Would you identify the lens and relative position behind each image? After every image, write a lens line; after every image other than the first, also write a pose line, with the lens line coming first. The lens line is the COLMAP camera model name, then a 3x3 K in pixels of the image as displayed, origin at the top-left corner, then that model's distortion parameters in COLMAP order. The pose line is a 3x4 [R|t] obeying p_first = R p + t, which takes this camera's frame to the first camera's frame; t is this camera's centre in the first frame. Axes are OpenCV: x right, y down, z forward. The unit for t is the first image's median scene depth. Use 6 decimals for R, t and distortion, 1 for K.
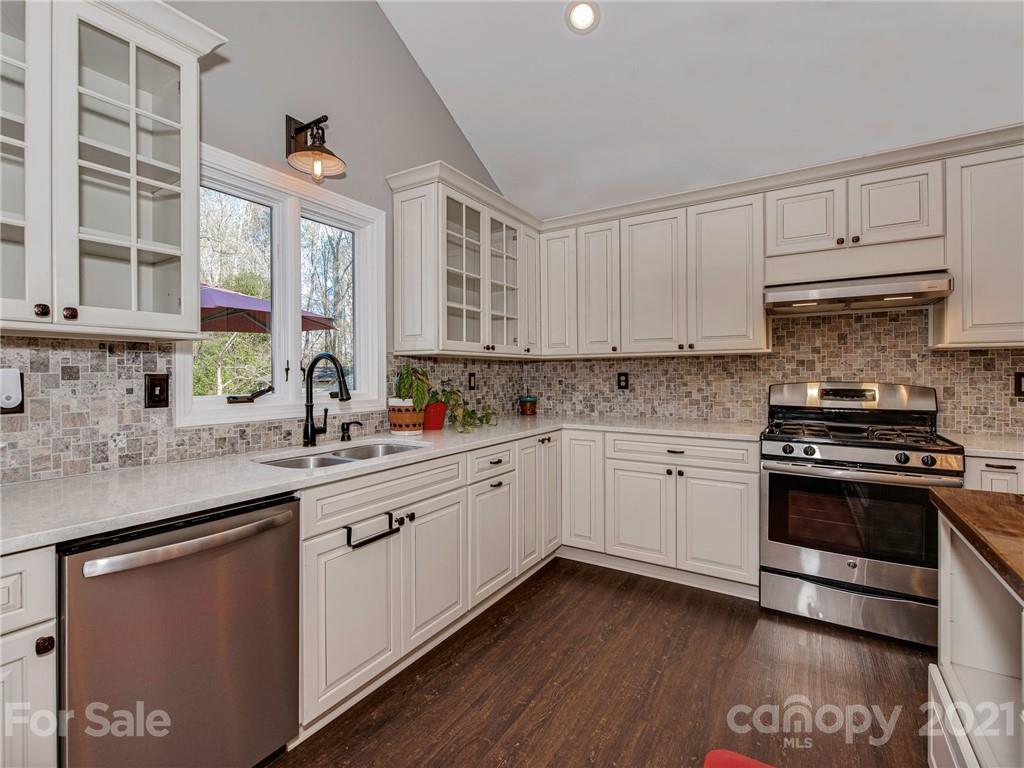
lens RADIAL K [[485.7, 0, 473.0], [0, 485.7, 374.5], [0, 0, 1]] dist [0.002289, -0.000561]
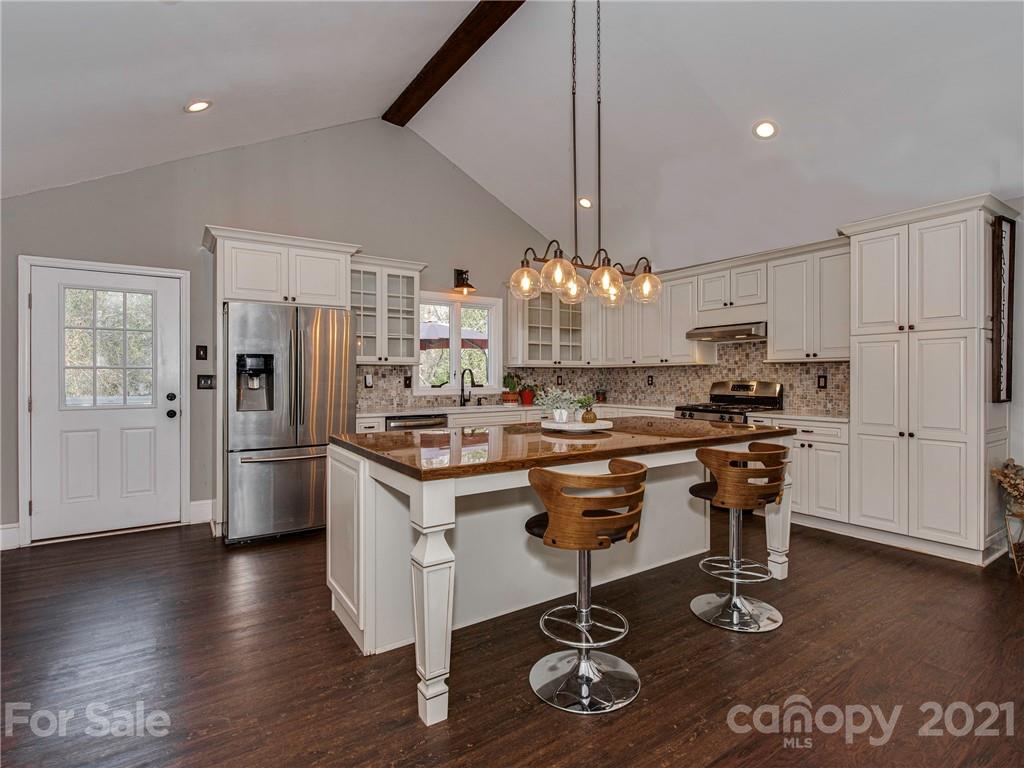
lens RADIAL K [[504.3, 0, 530.8], [0, 504.3, 376.7], [0, 0, 1]] dist [0.001226, -0.000893]
pose [[0.938552, -0.000190, -0.345137, 0.712990], [-0.000609, 0.999997, -0.002205, 0.005201], [0.345136, 0.002280, 0.938550, -1.038607]]
